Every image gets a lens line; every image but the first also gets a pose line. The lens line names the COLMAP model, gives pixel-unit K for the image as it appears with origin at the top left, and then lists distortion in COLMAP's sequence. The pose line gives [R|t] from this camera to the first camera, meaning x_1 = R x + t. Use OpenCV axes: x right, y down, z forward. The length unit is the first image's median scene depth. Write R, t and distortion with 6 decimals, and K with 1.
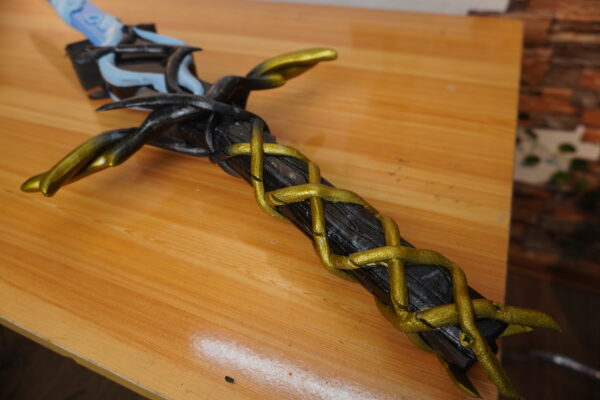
lens RADIAL K [[401.7, 0, 300.0], [0, 401.7, 200.0], [0, 0, 1]] dist [-0.011663, 0.001341]
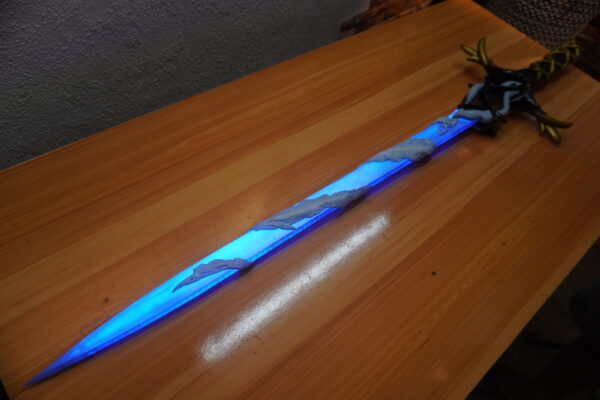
lens RADIAL K [[395.2, 0, 300.0], [0, 395.2, 200.0], [0, 0, 1]] dist [-0.020346, 0.002738]
pose [[0.442841, -0.661151, 0.605616, -2.973240], [0.473786, 0.746008, 0.467973, -1.806244], [-0.761195, 0.079695, 0.643607, 0.860912]]
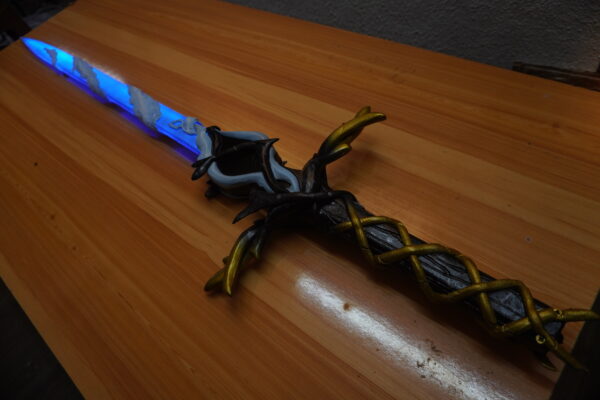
lens RADIAL K [[395.2, 0, 300.0], [0, 395.2, 200.0], [0, 0, 1]] dist [-0.020346, 0.002738]
pose [[0.946795, 0.134741, -0.292274, 0.199728], [-0.066003, 0.970132, 0.233428, -0.768671], [0.314996, -0.201717, 0.927409, 0.063052]]
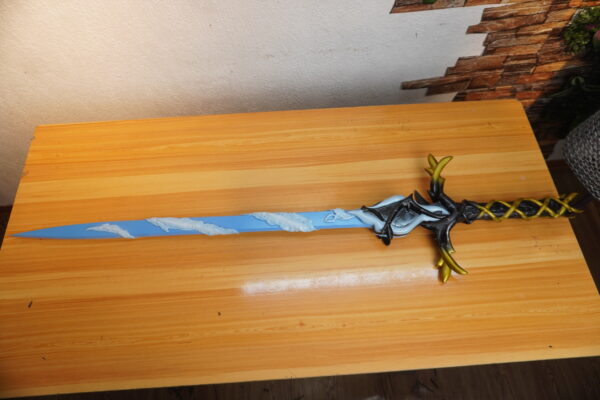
lens RADIAL K [[395.2, 0, 300.0], [0, 395.2, 200.0], [0, 0, 1]] dist [-0.020346, 0.002738]
pose [[0.891424, -0.380726, 0.245785, -1.747611], [0.278778, 0.888315, 0.364936, -1.805956], [-0.357275, -0.256794, 0.898004, -0.660199]]
